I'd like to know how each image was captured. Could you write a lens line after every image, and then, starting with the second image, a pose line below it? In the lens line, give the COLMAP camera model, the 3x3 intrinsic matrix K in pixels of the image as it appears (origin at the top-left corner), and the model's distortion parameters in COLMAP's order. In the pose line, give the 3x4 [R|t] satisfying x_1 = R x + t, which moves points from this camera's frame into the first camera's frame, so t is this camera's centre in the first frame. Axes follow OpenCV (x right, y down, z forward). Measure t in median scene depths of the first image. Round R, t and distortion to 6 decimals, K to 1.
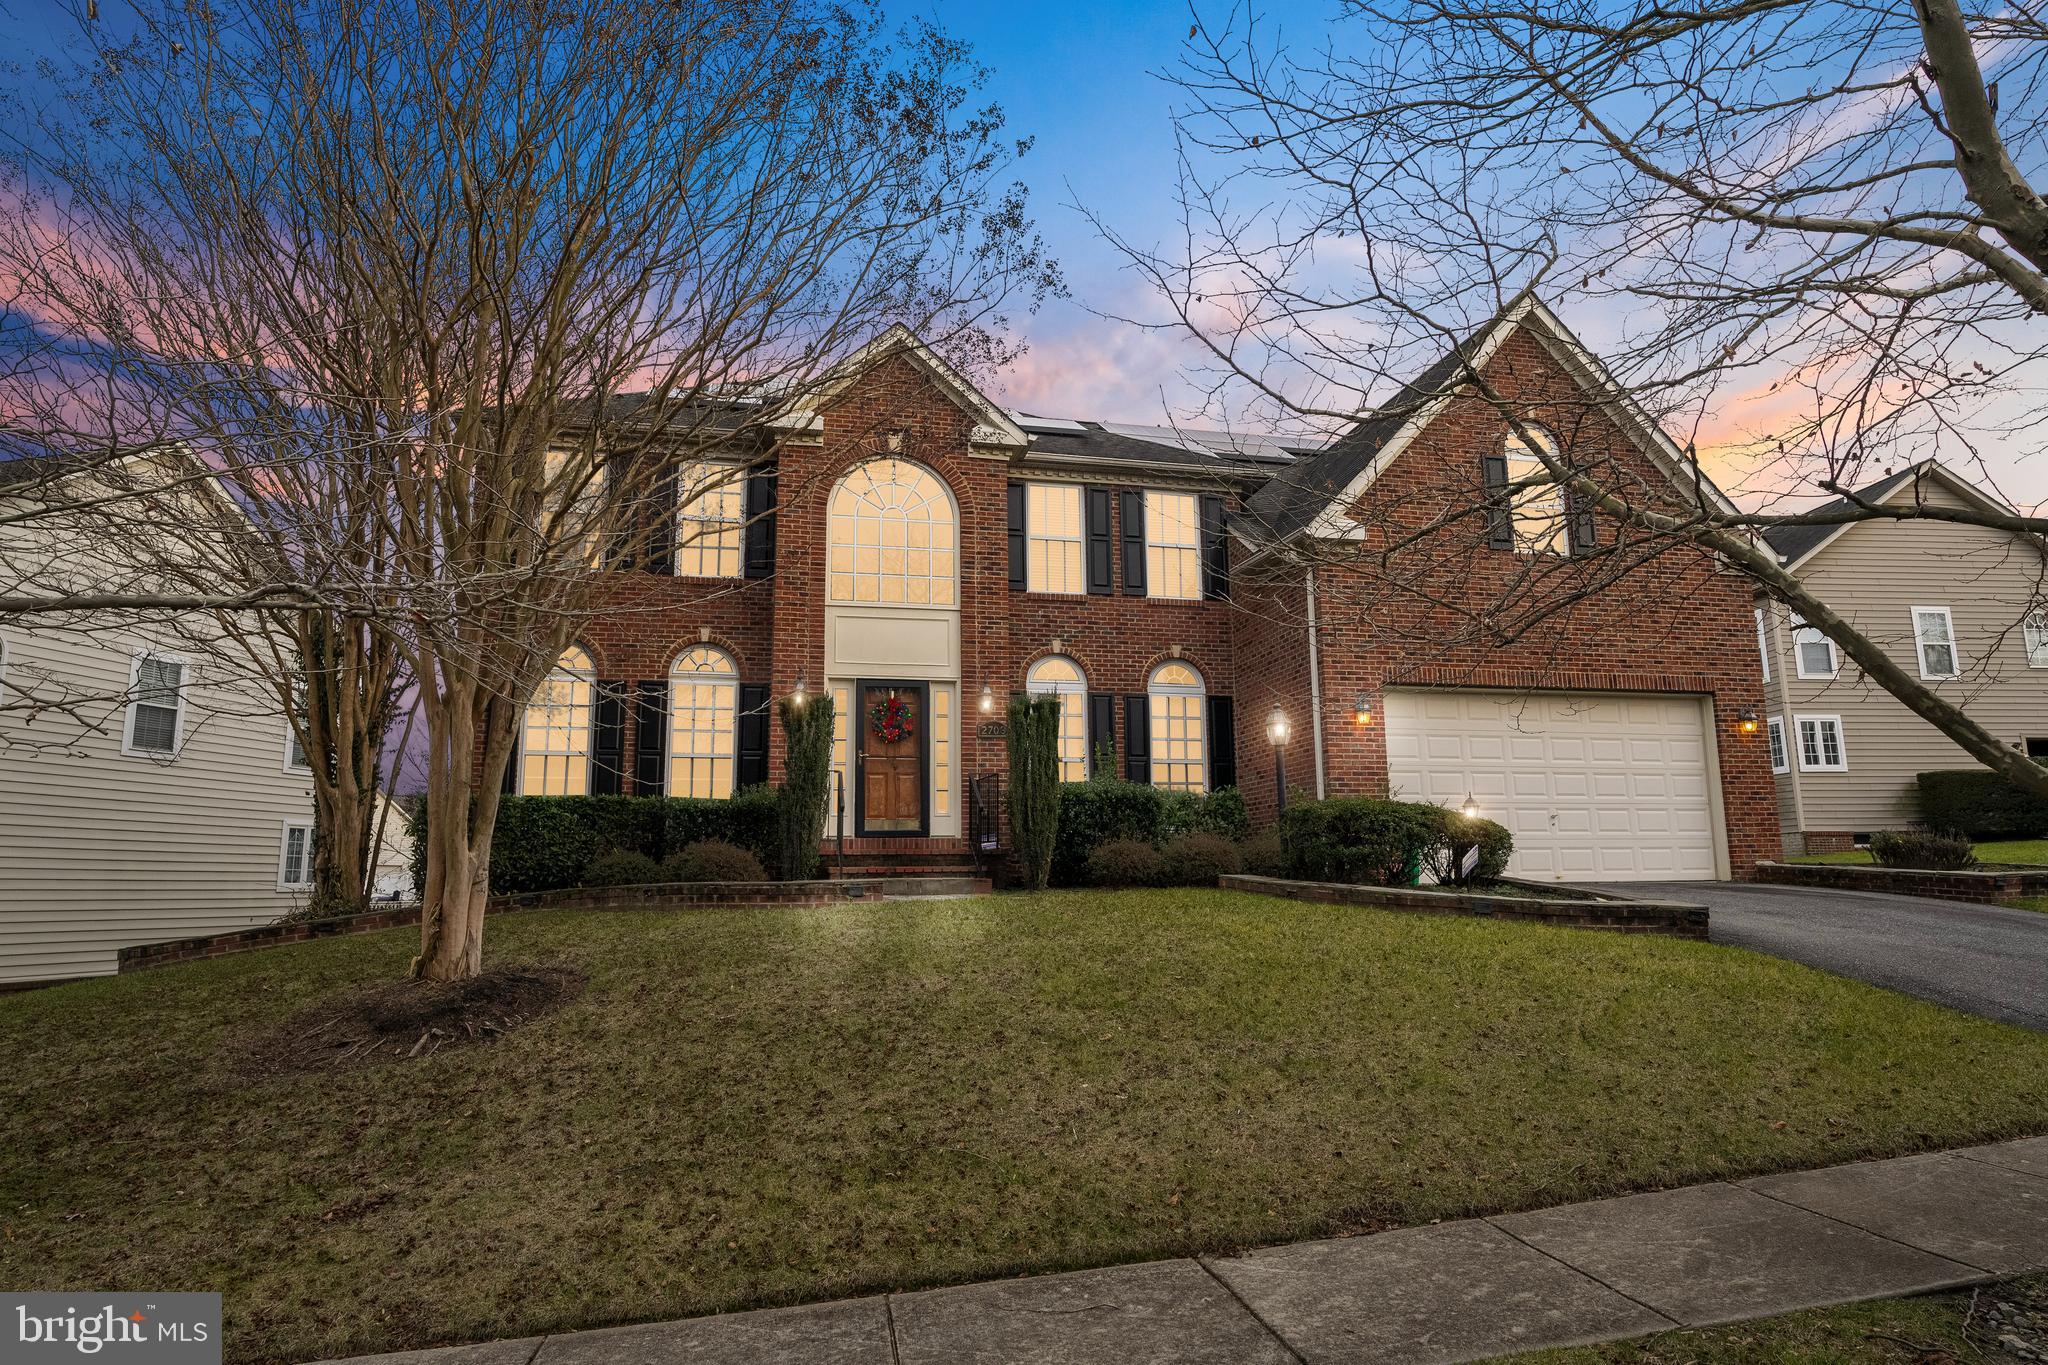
lens RADIAL K [[1200.1, 0, 1024.0], [0, 1200.1, 682.5], [0, 0, 1]] dist [0.001612, -0.000899]
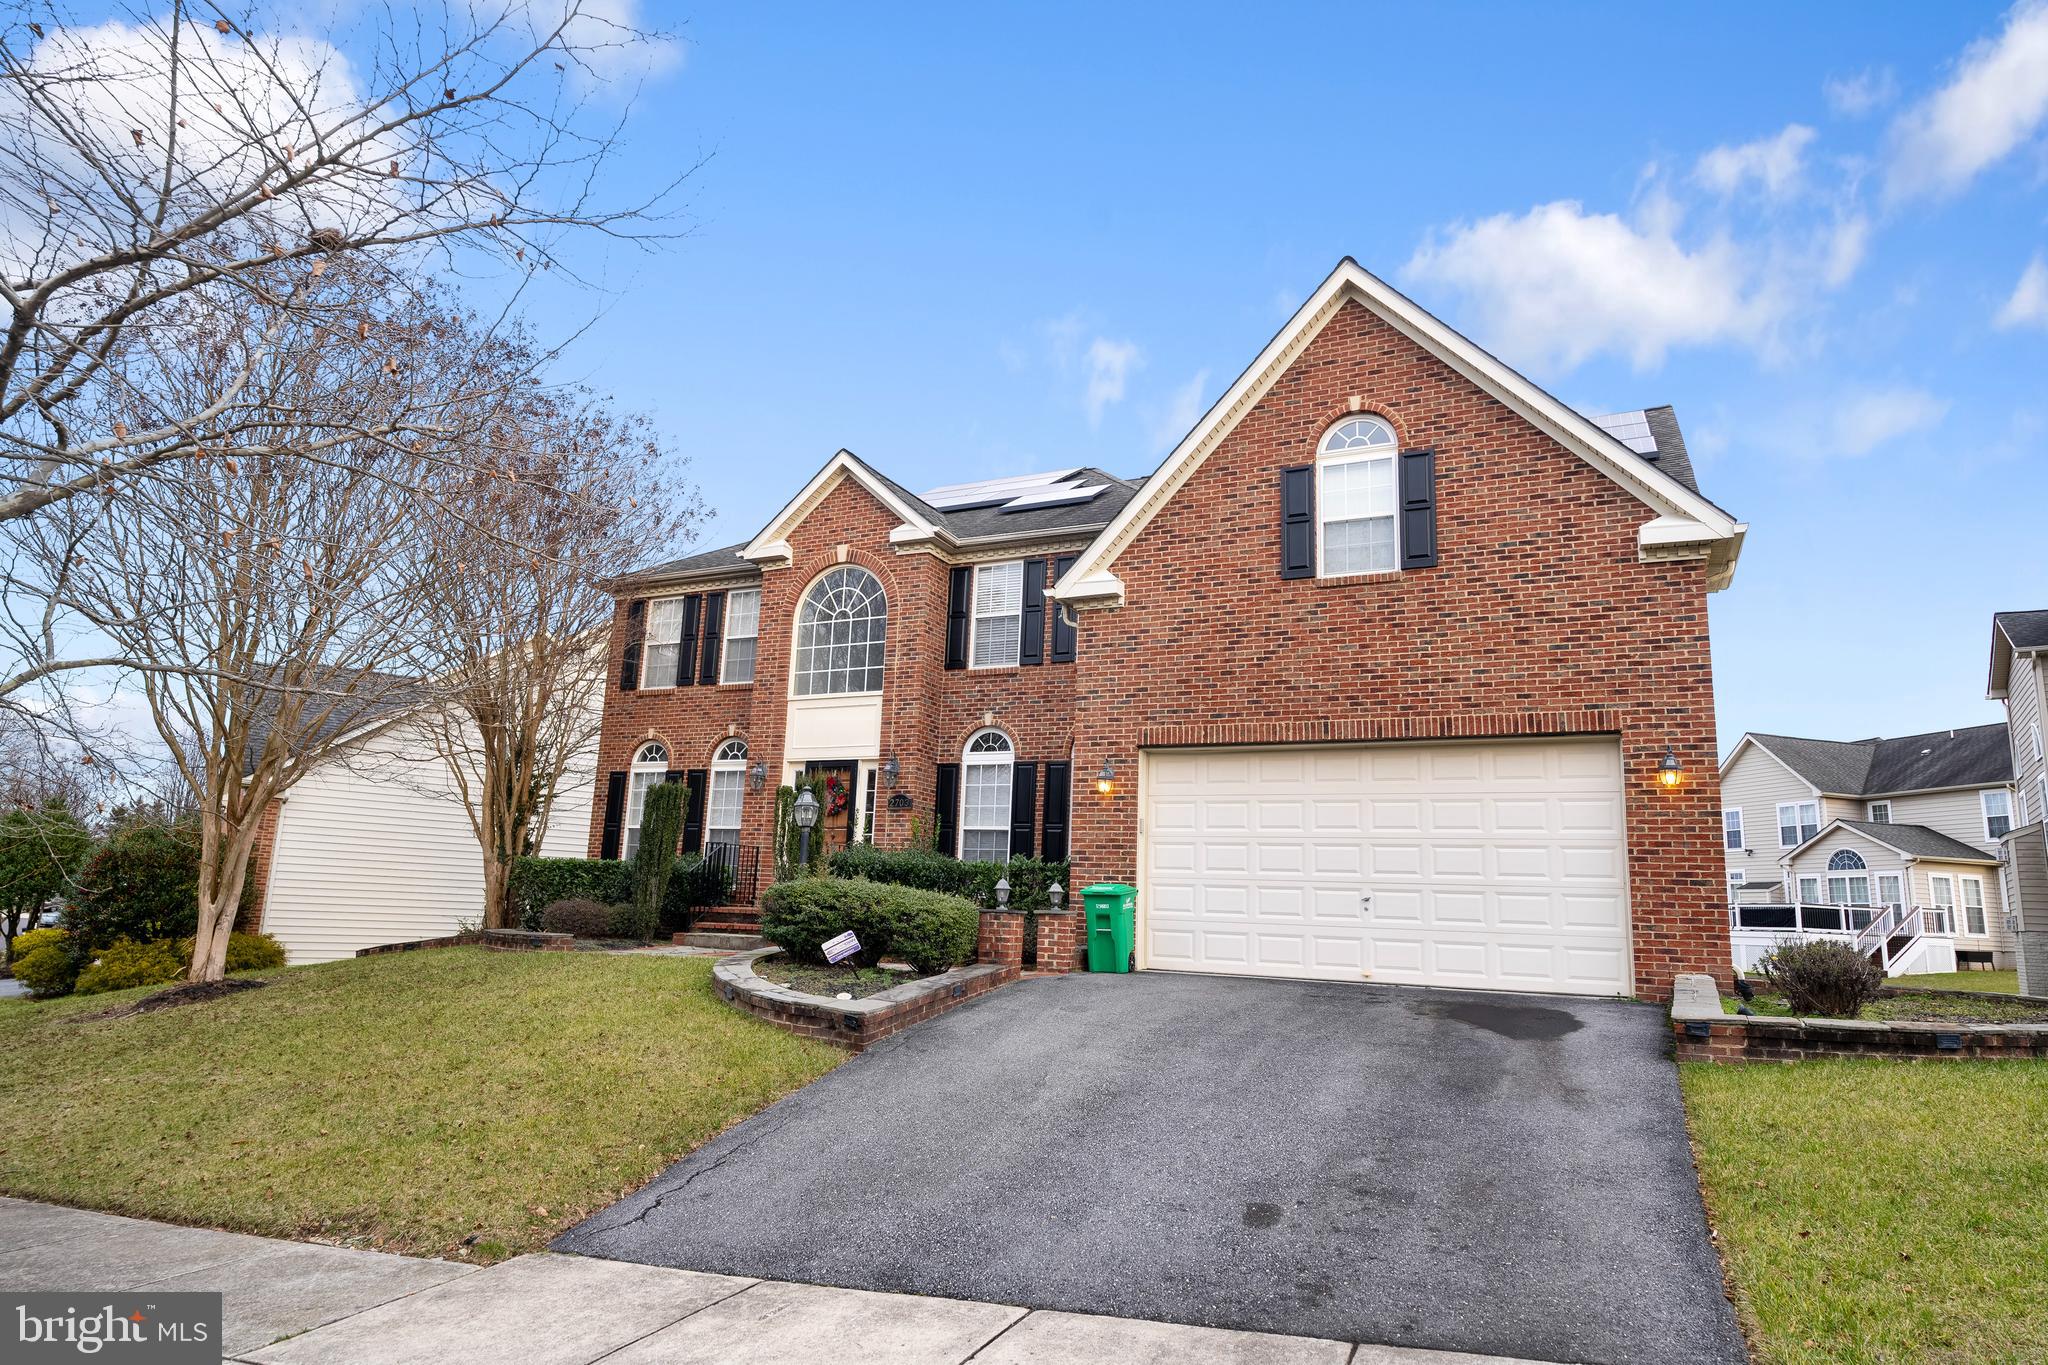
lens RADIAL K [[1182.0, 0, 1024.0], [0, 1182.0, 682.5], [0, 0, 1]] dist [-0.029227, -0.000032]
pose [[0.772667, -0.080613, -0.629672, 0.755242], [0.055915, 0.996692, -0.058987, 0.000468], [0.632344, 0.010369, 0.774618, 0.240653]]
